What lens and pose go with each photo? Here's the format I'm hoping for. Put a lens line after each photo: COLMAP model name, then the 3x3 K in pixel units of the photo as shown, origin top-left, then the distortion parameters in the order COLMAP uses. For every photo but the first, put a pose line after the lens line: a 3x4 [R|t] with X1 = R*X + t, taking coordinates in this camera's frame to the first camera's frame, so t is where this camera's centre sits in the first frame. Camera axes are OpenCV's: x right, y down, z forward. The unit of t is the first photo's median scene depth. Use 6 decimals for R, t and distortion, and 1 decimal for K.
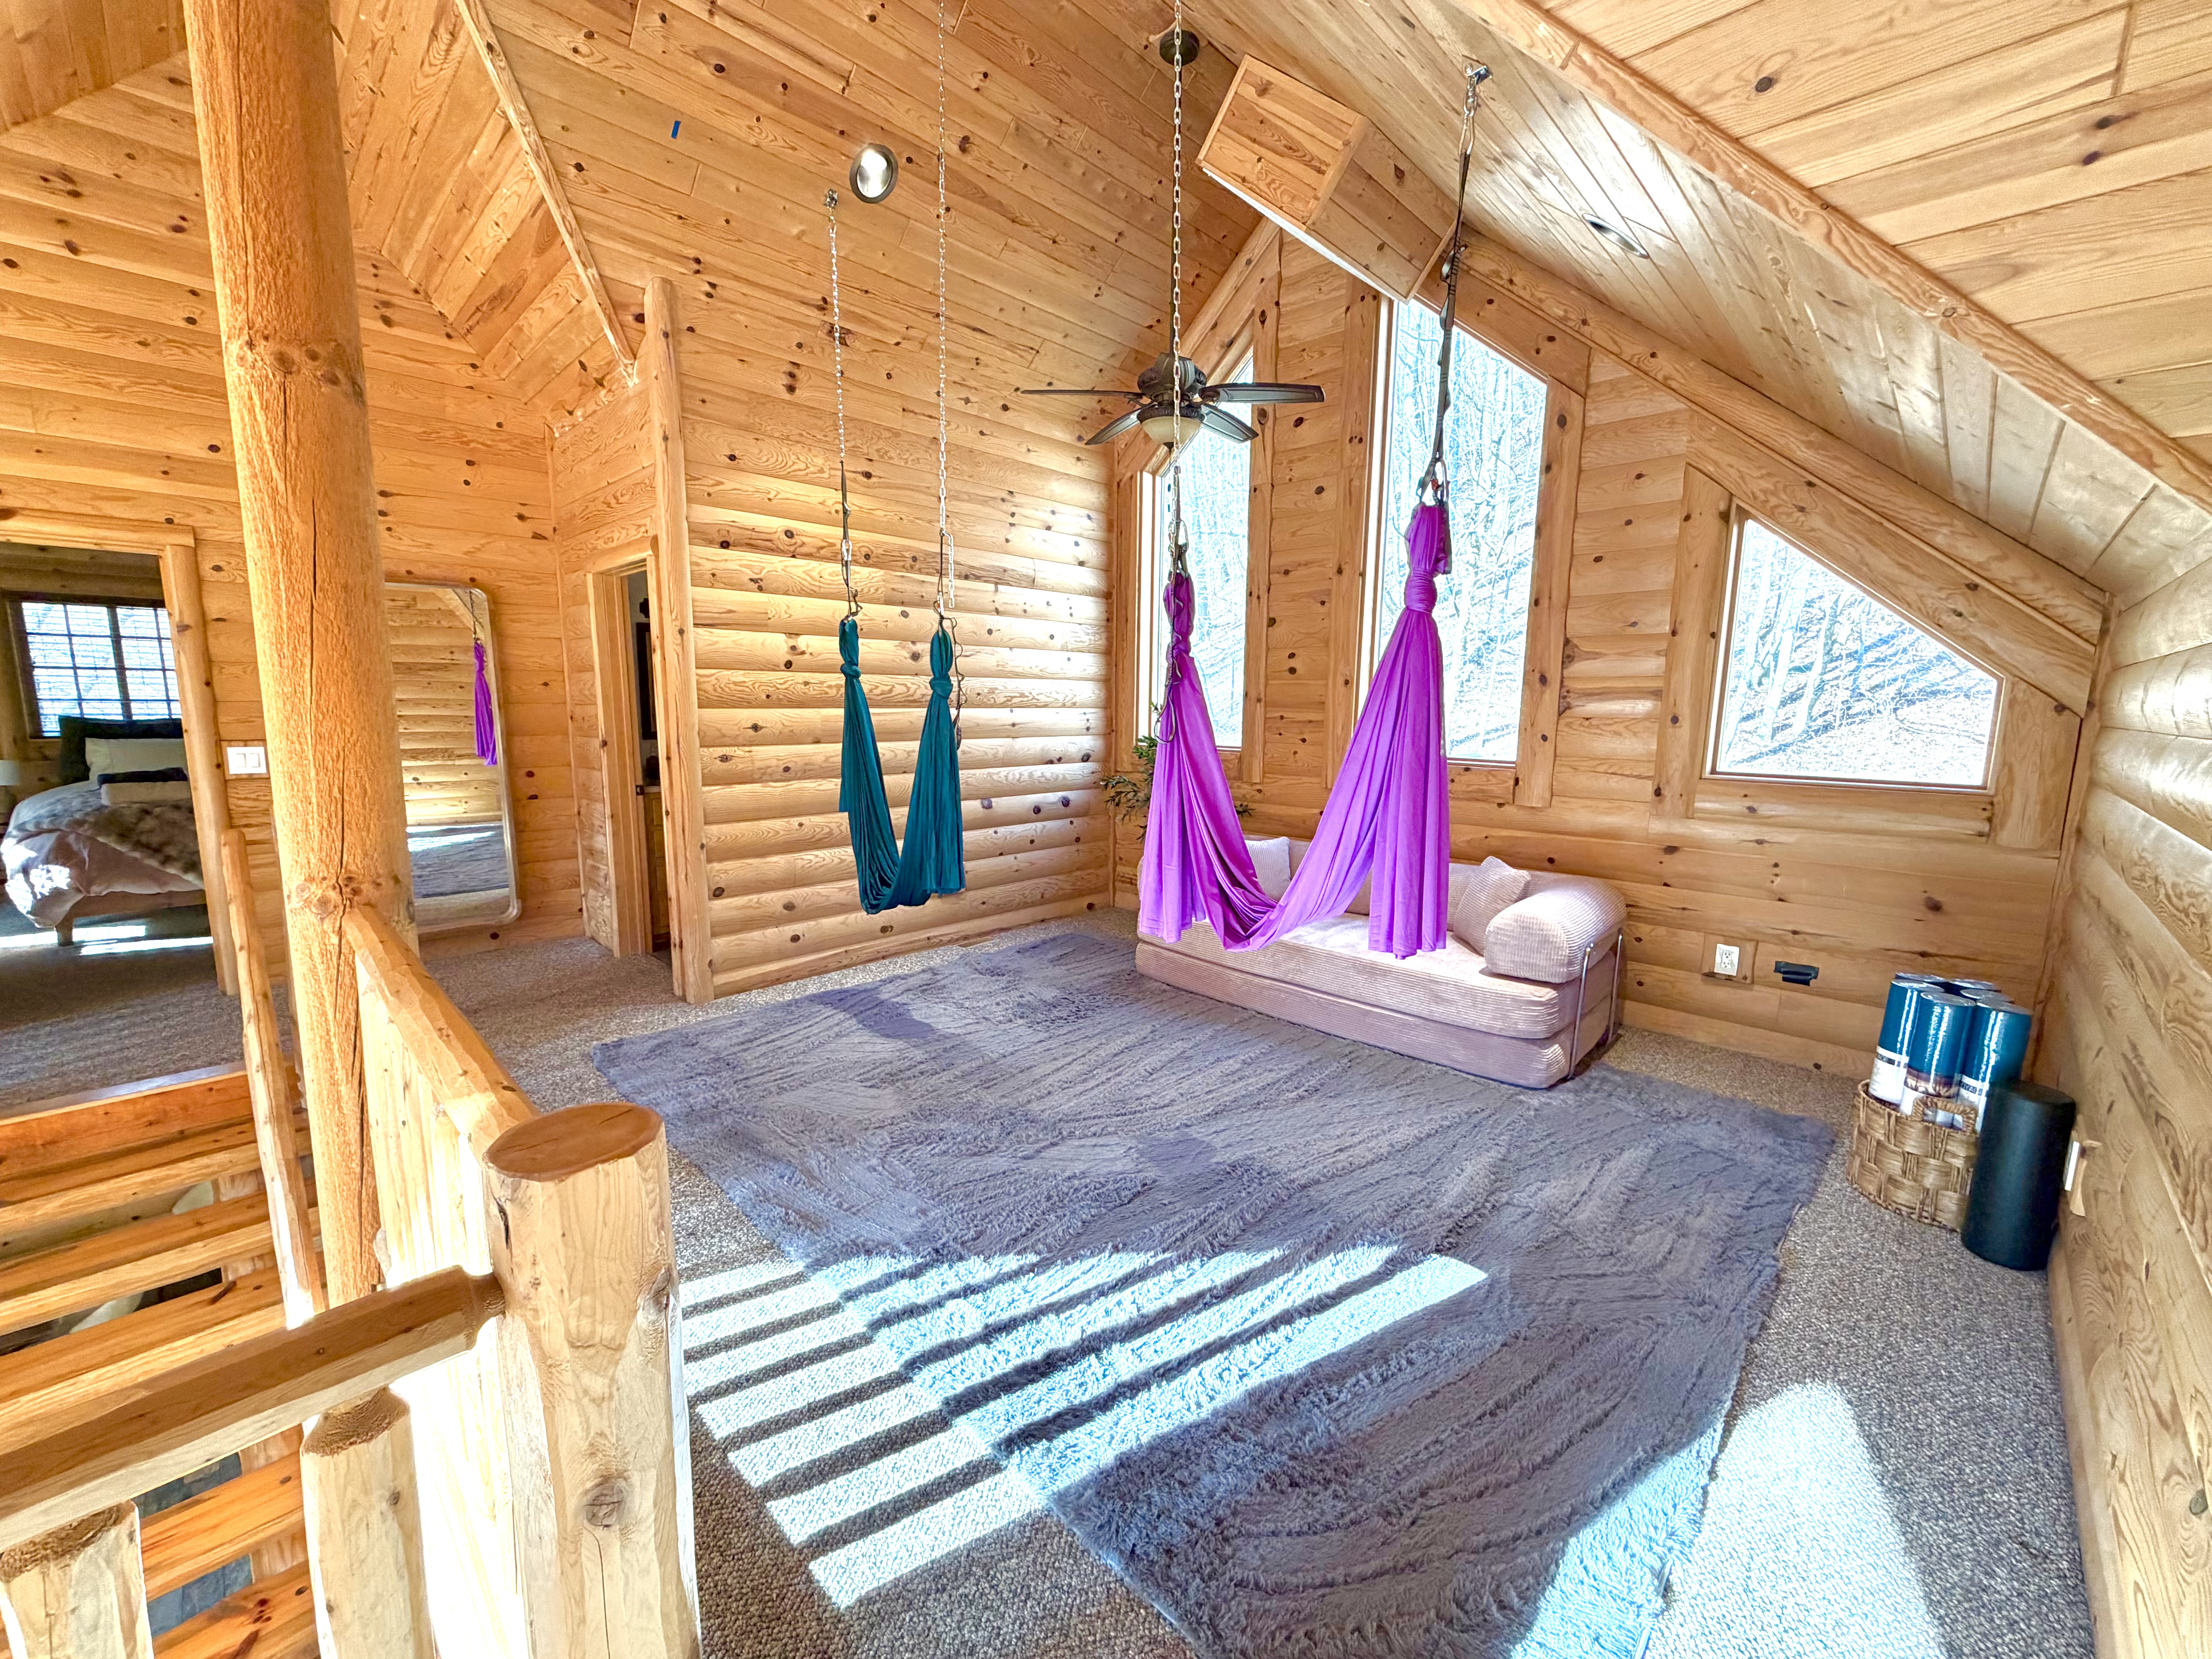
lens RADIAL K [[878.1, 0, 1103.8], [0, 878.1, 829.6], [0, 0, 1]] dist [-0.000593, 0.000014]
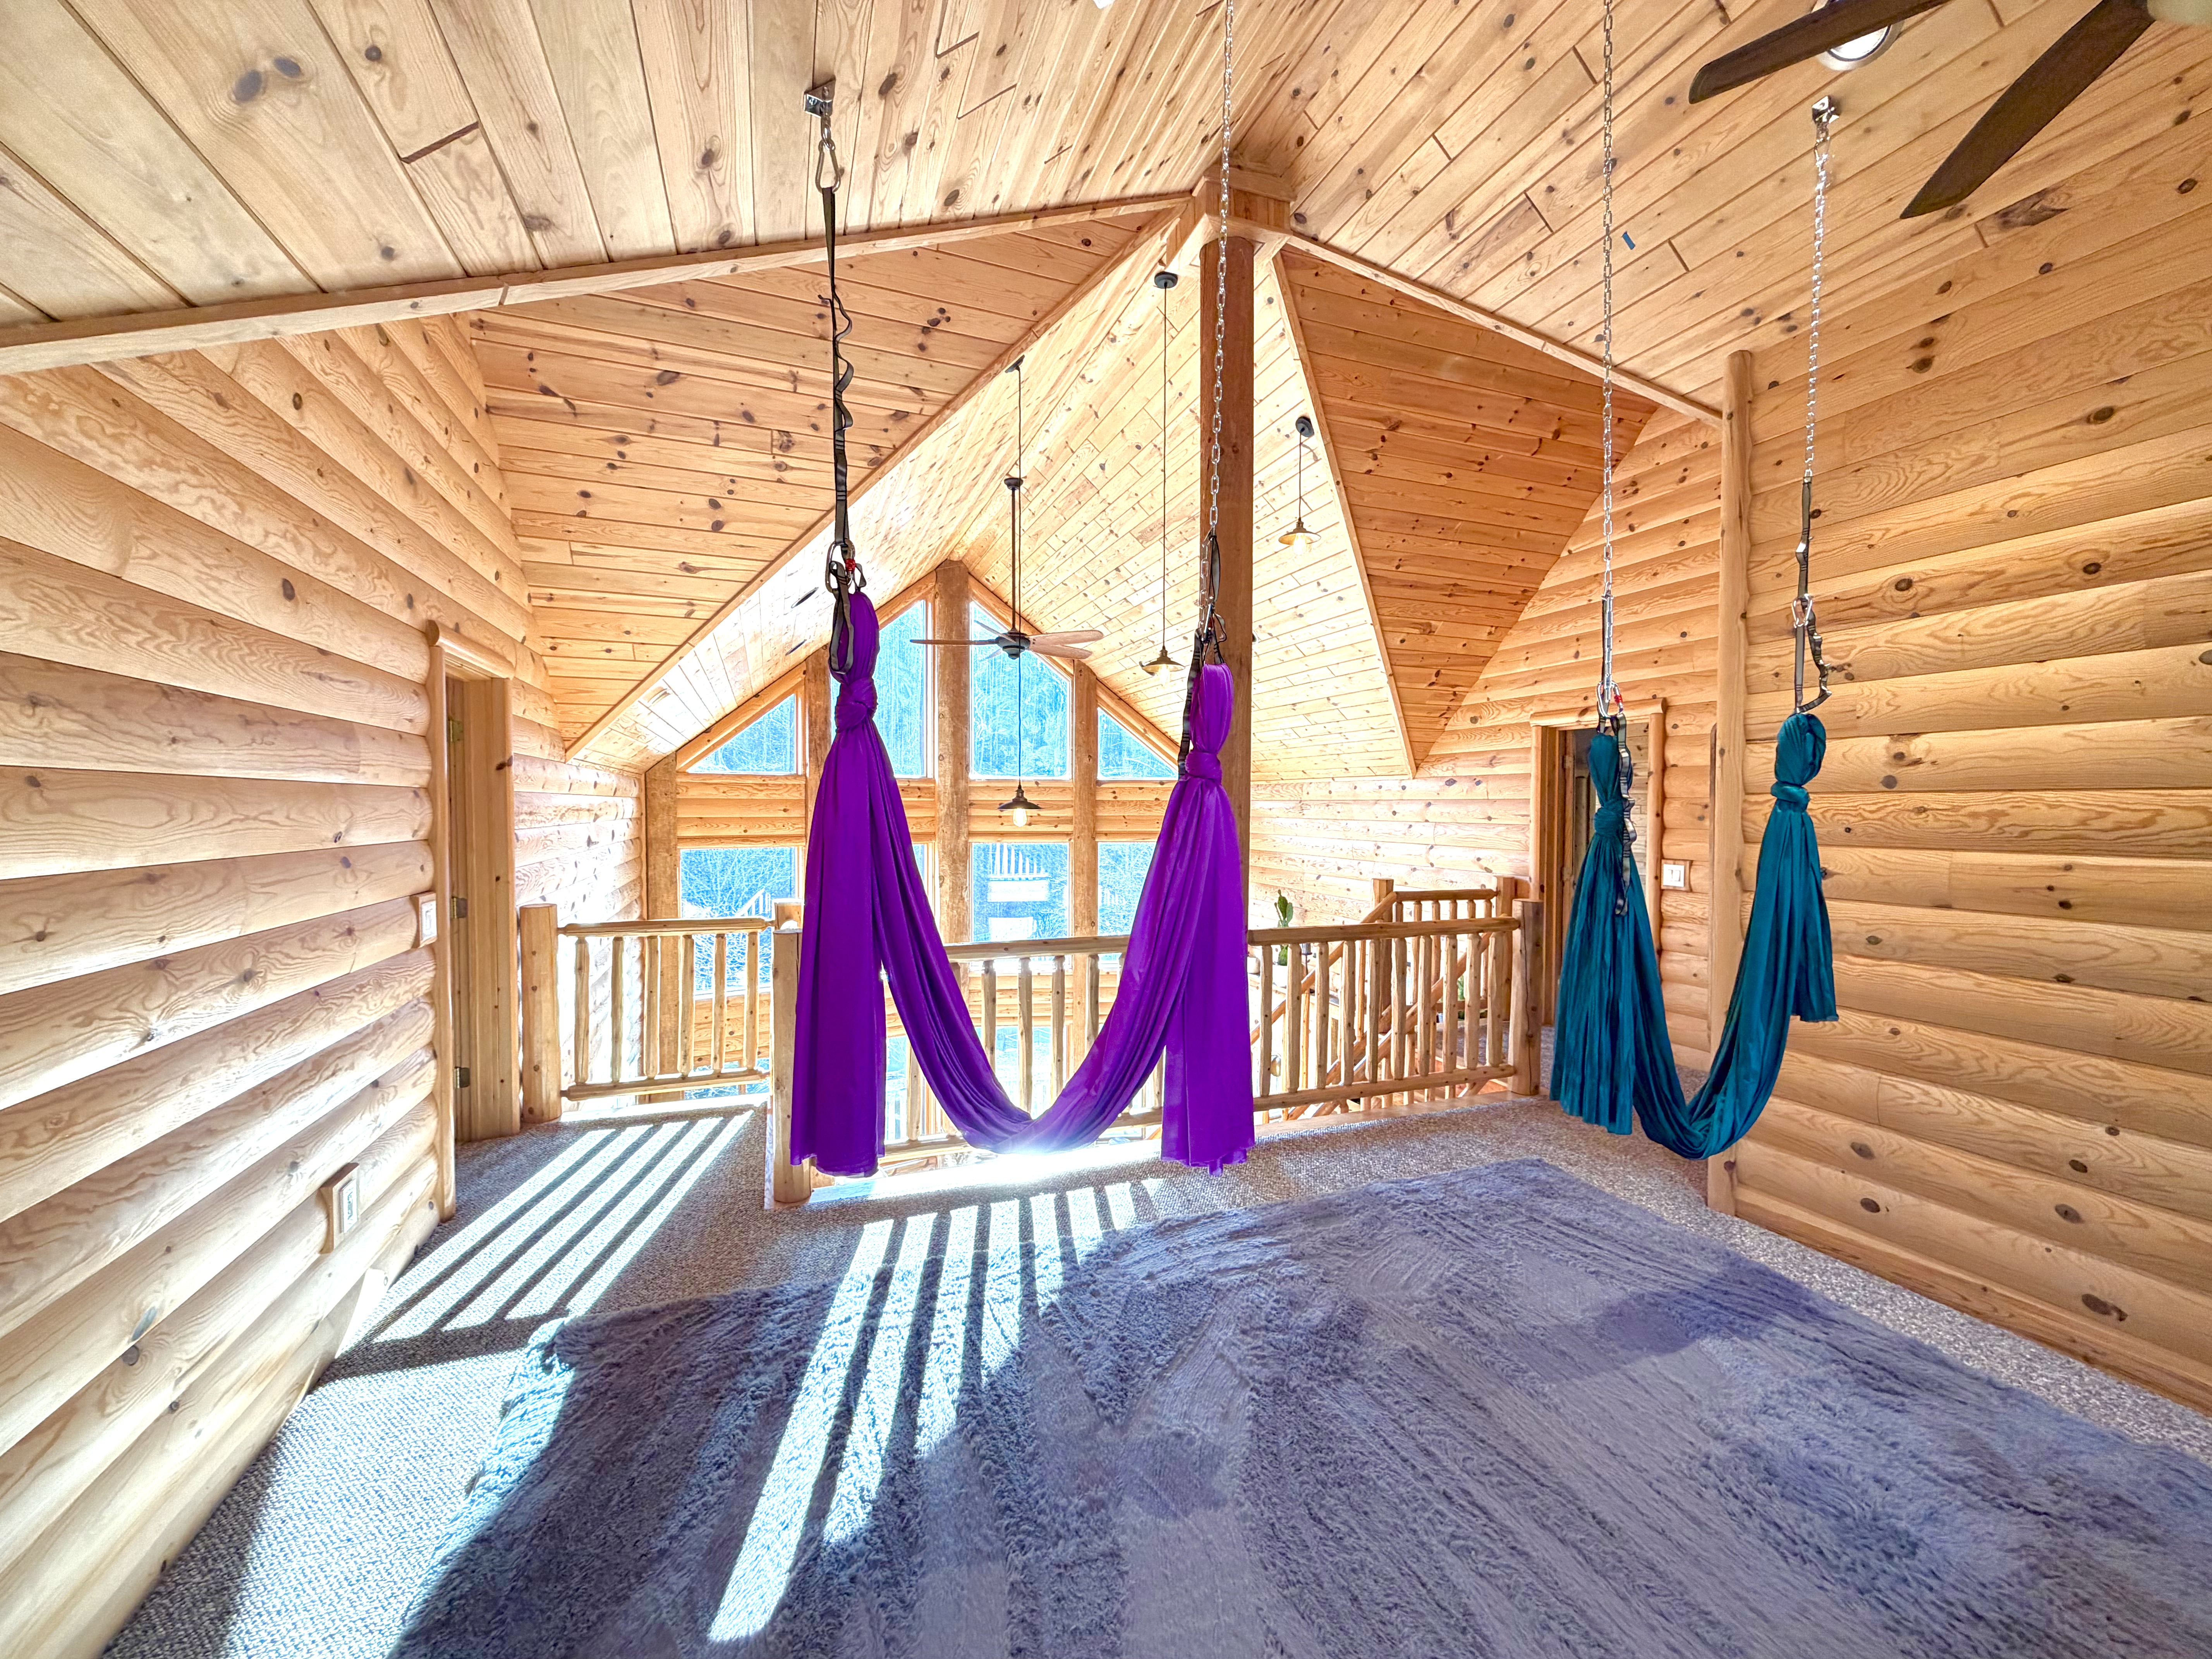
lens RADIAL K [[878.1, 0, 1103.8], [0, 878.1, 829.6], [0, 0, 1]] dist [-0.000593, 0.000014]
pose [[-0.423138, 0.011268, -0.905995, 0.532827], [-0.140151, 0.987074, 0.077733, -0.135855], [0.895160, 0.159868, -0.416089, 0.839980]]
